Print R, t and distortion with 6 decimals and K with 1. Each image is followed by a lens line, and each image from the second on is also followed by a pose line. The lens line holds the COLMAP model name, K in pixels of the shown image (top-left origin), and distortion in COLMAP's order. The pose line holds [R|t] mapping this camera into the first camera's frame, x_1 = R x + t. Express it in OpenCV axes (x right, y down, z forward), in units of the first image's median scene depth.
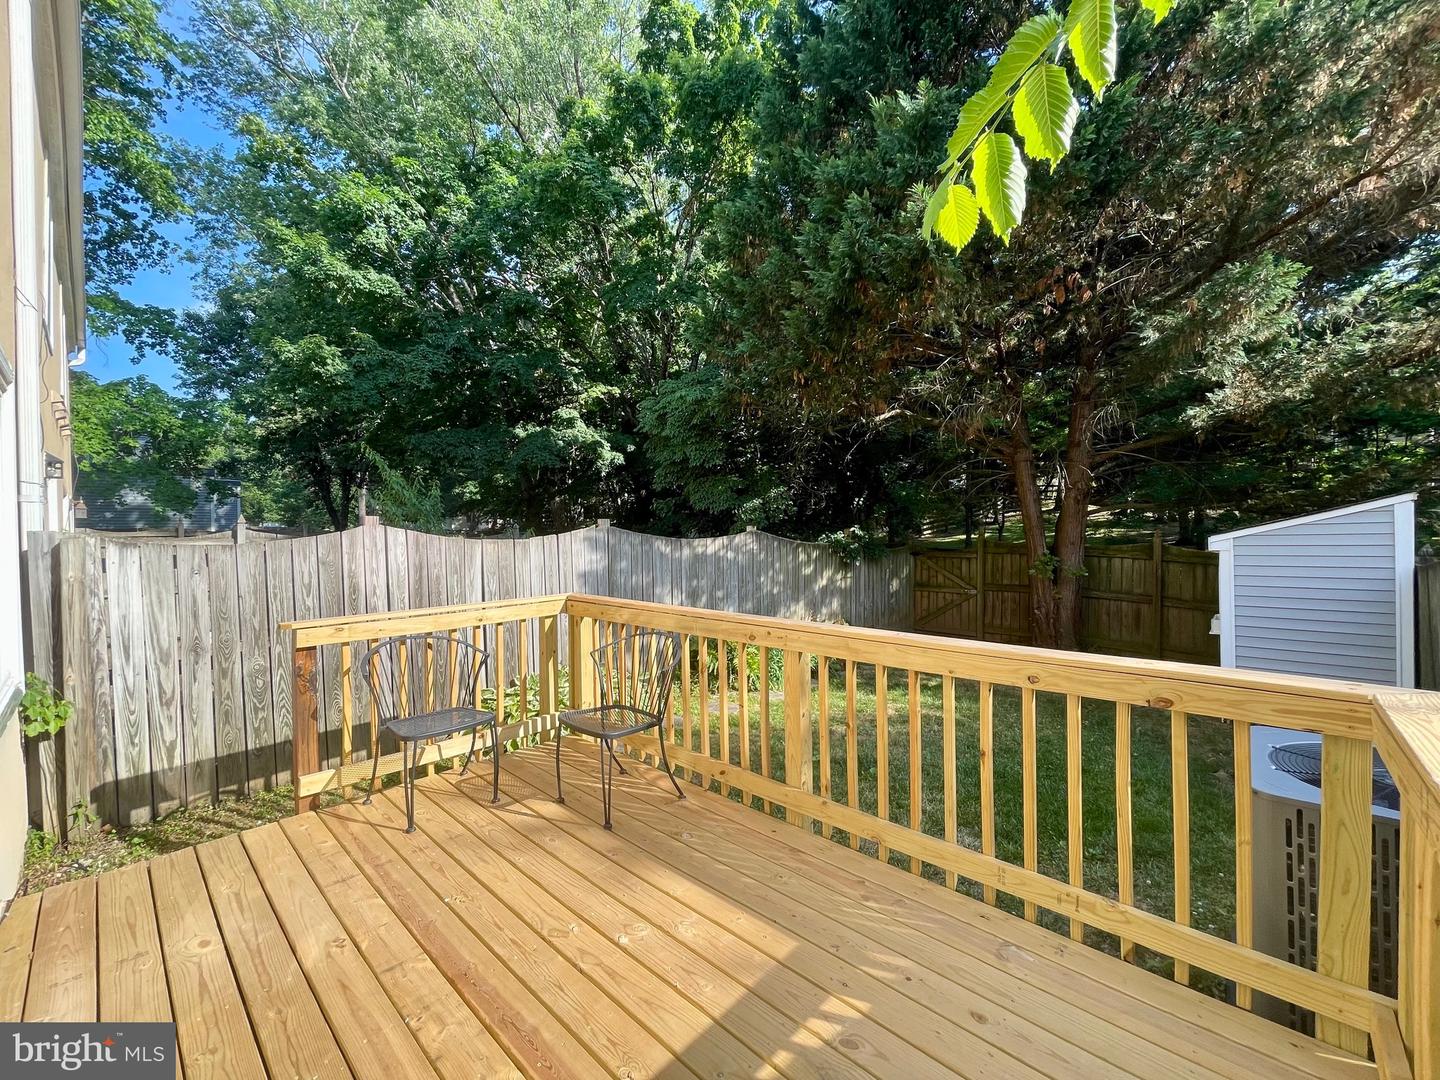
lens RADIAL K [[580.2, 0, 720.6], [0, 580.2, 542.5], [0, 0, 1]] dist [-0.012739, 0.000023]
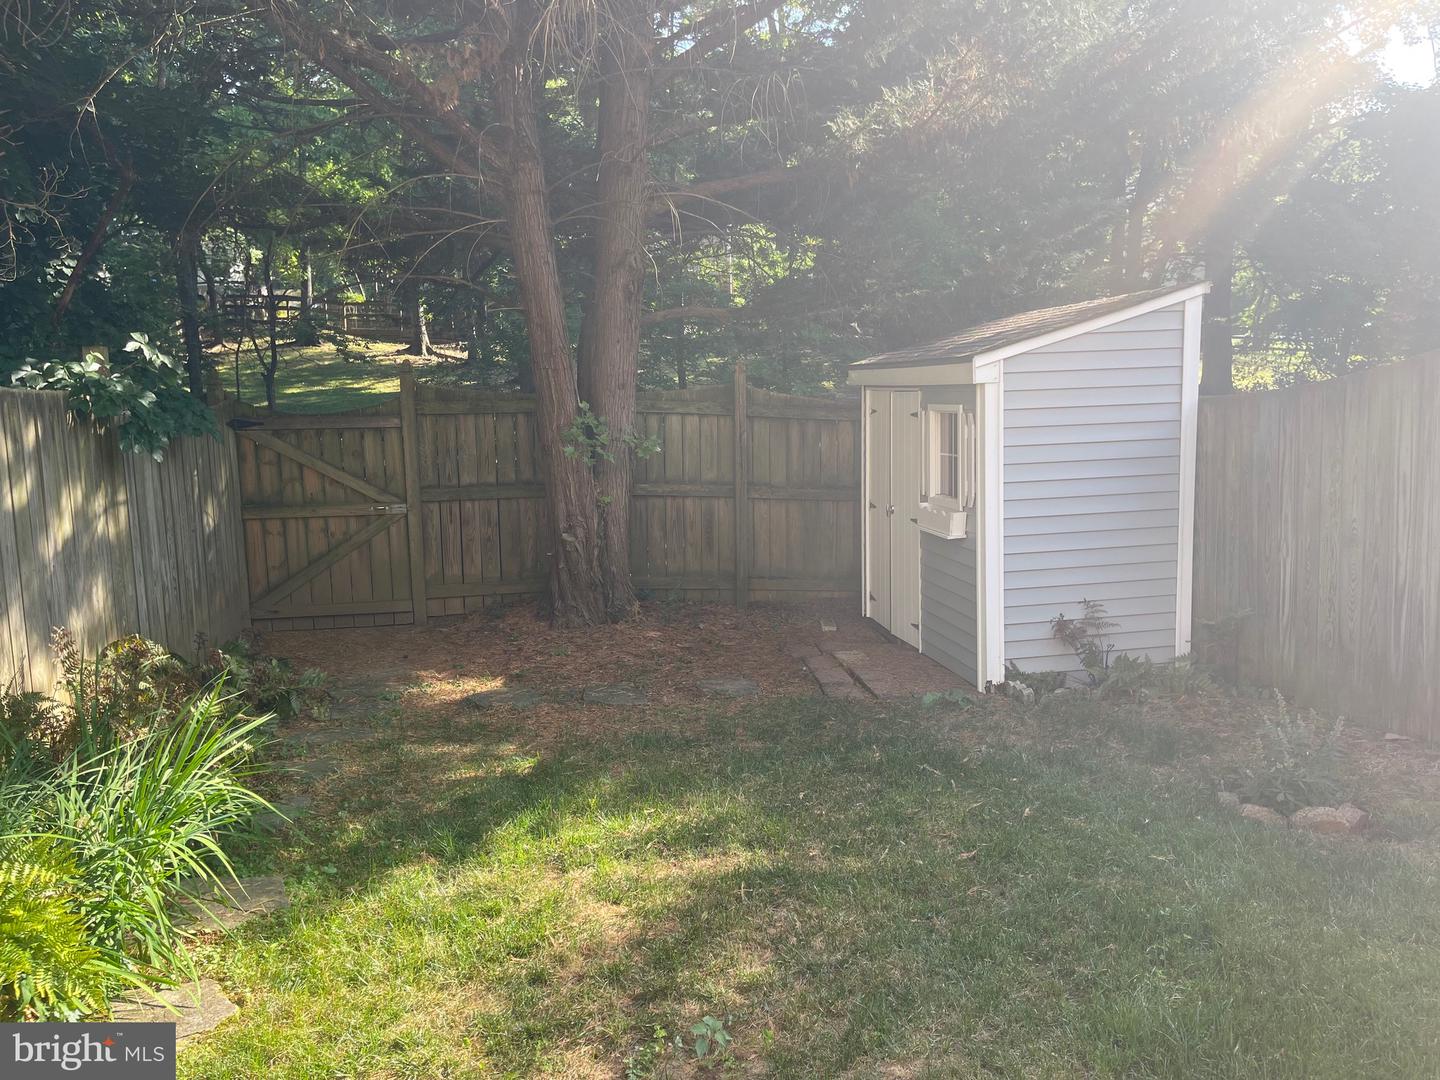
lens RADIAL K [[1058.2, 0, 719.6], [0, 1058.2, 541.4], [0, 0, 1]] dist [0.008012, -0.000228]
pose [[0.598607, -0.126311, 0.791022, -0.046221], [0.028909, 0.990253, 0.136248, 0.011819], [-0.800521, -0.058691, 0.596424, 0.404482]]
